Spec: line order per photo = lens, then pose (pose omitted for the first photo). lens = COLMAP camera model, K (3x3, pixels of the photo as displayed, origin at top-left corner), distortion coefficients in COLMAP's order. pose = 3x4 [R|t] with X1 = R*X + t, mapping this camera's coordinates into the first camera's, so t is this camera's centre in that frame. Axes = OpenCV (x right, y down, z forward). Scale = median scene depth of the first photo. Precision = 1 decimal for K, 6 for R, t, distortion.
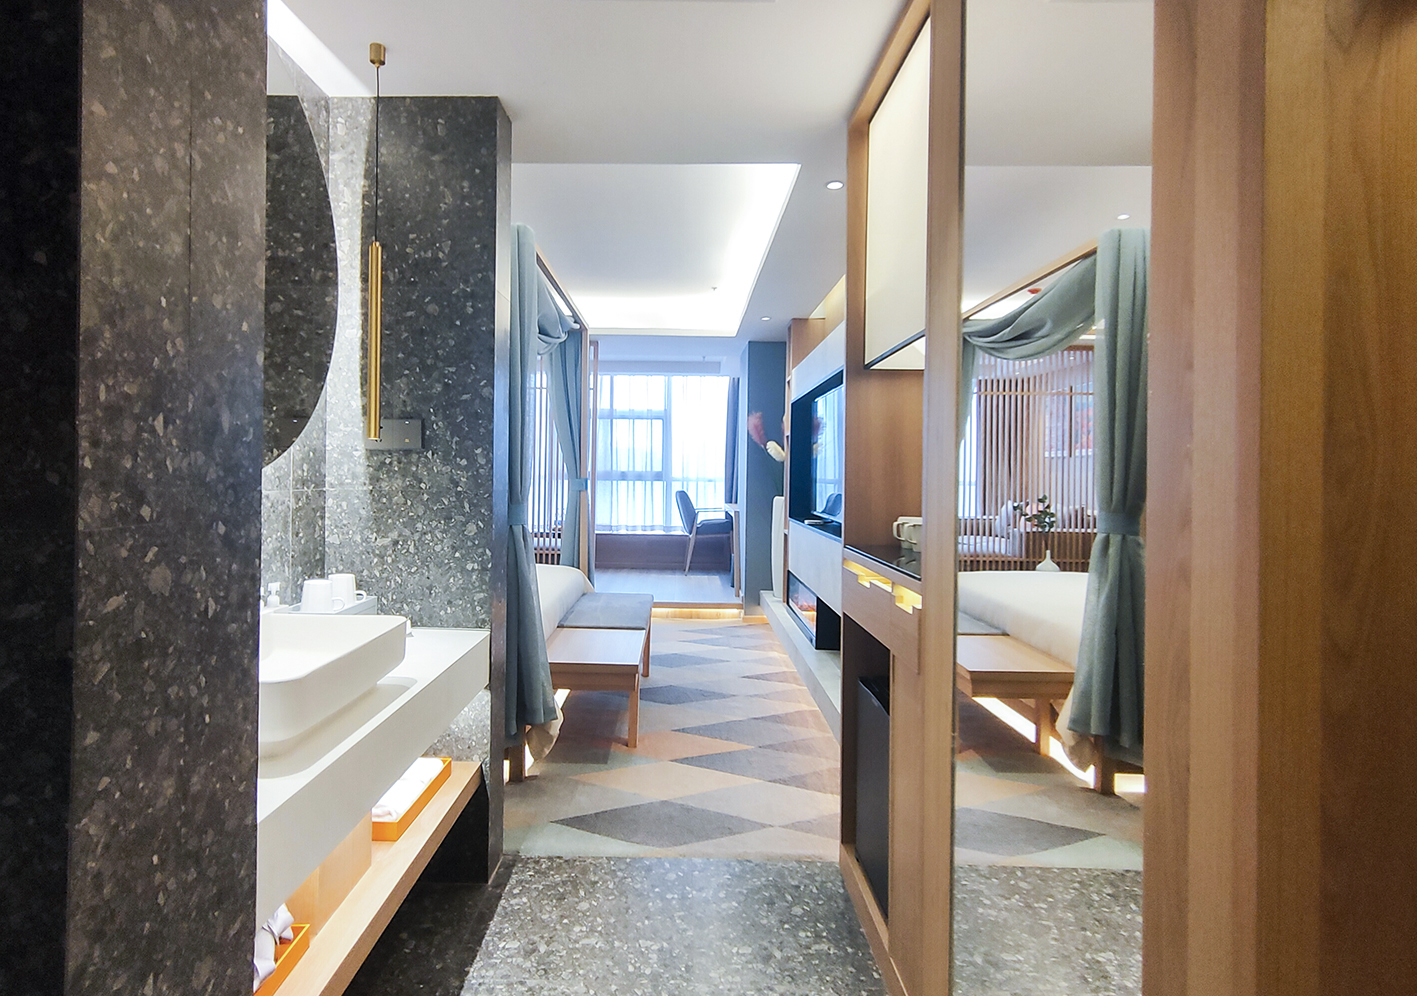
lens RADIAL K [[778.7, 0, 675.6], [0, 778.7, 470.9], [0, 0, 1]] dist [0.001845, 0.000816]
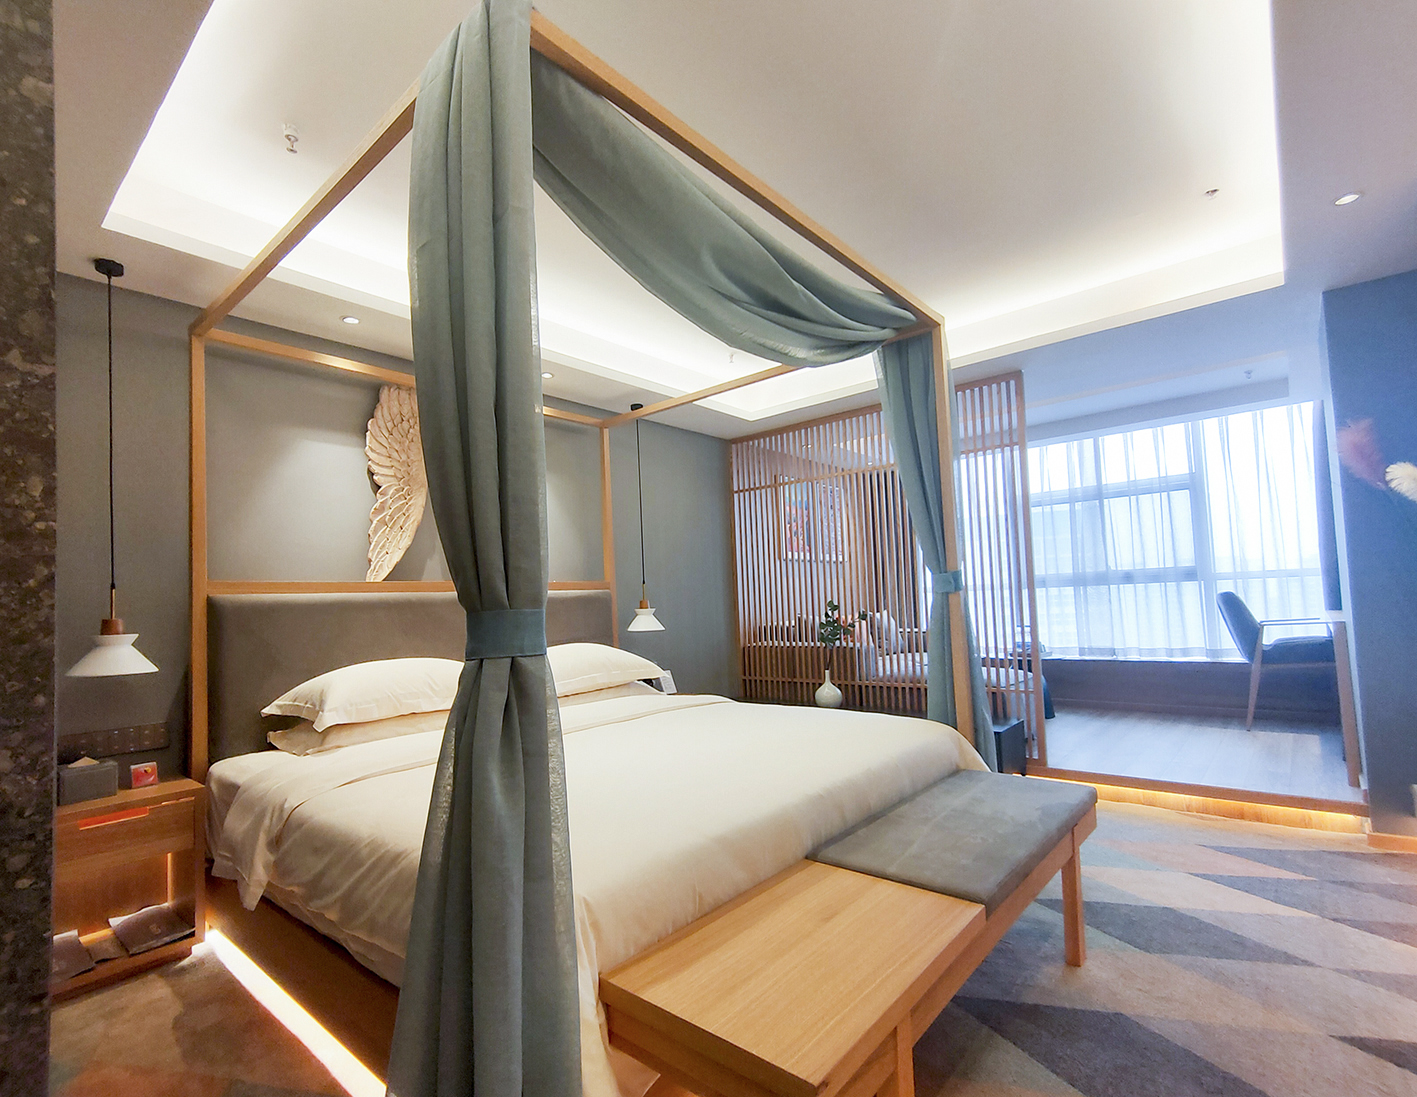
lens RADIAL K [[693.9, 0, 707.1], [0, 693.9, 569.3], [0, 0, 1]] dist [0.013857, -0.000096]
pose [[0.764231, -0.079566, -0.640015, 0.171248], [0.052845, 0.996749, -0.060814, 0.064904], [0.642773, 0.012655, 0.765952, 1.024103]]
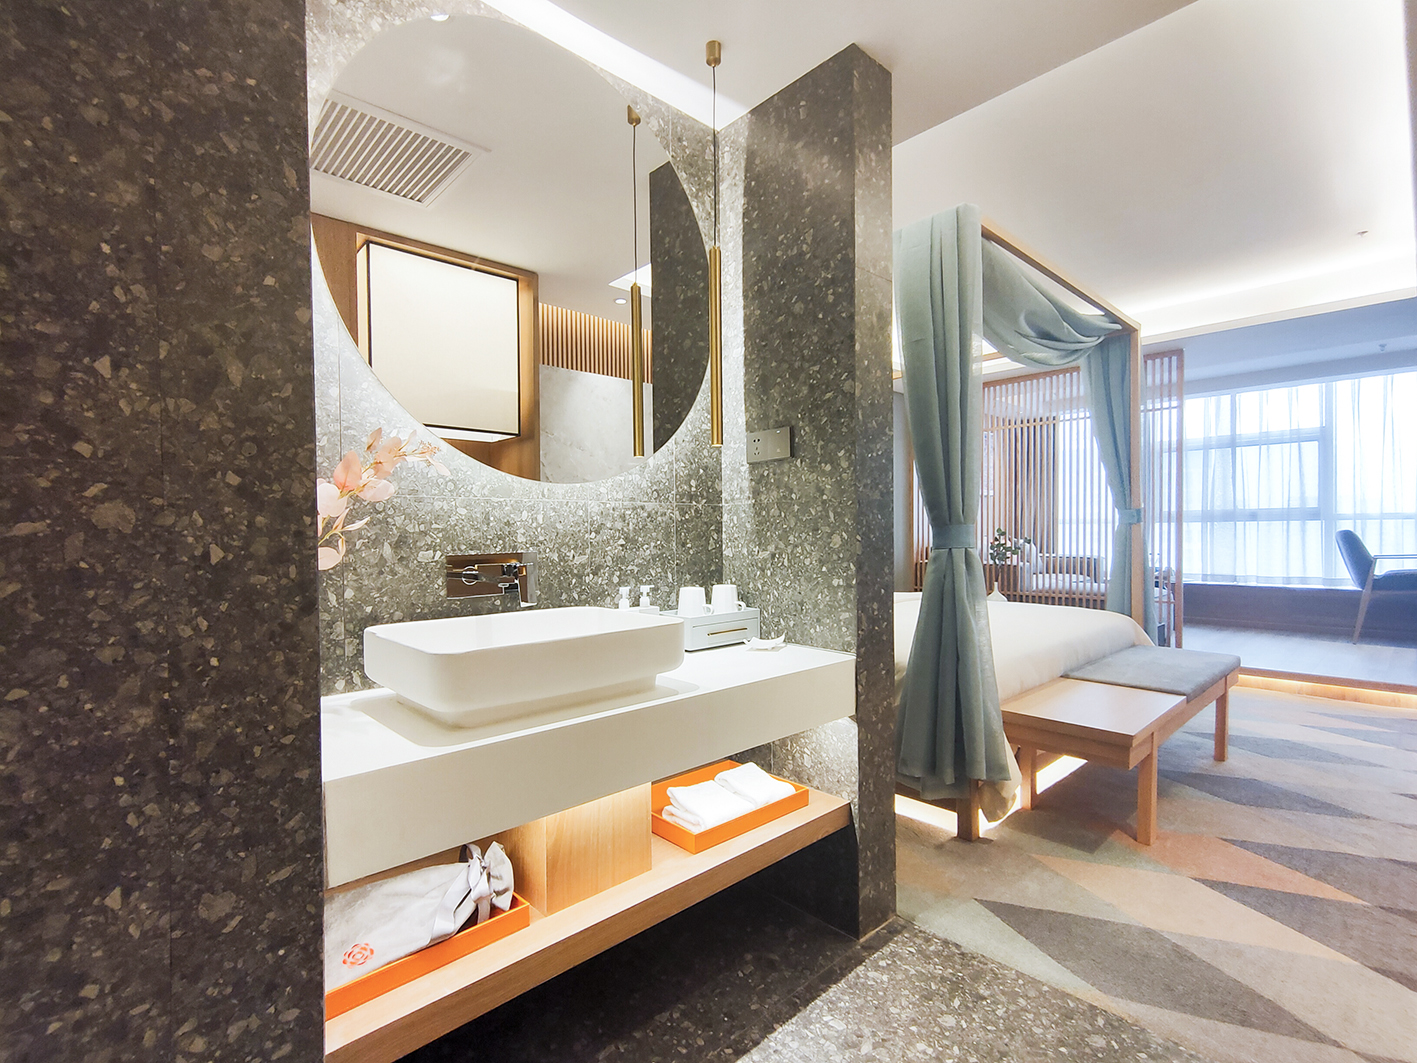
lens RADIAL K [[679.2, 0, 705.3], [0, 679.2, 542.4], [0, 0, 1]] dist [0.010450, -0.001320]
pose [[0.690121, -0.010743, -0.723614, 0.202713], [0.021387, 0.999756, 0.005555, 0.068764], [0.723378, -0.019309, 0.690183, 0.345599]]
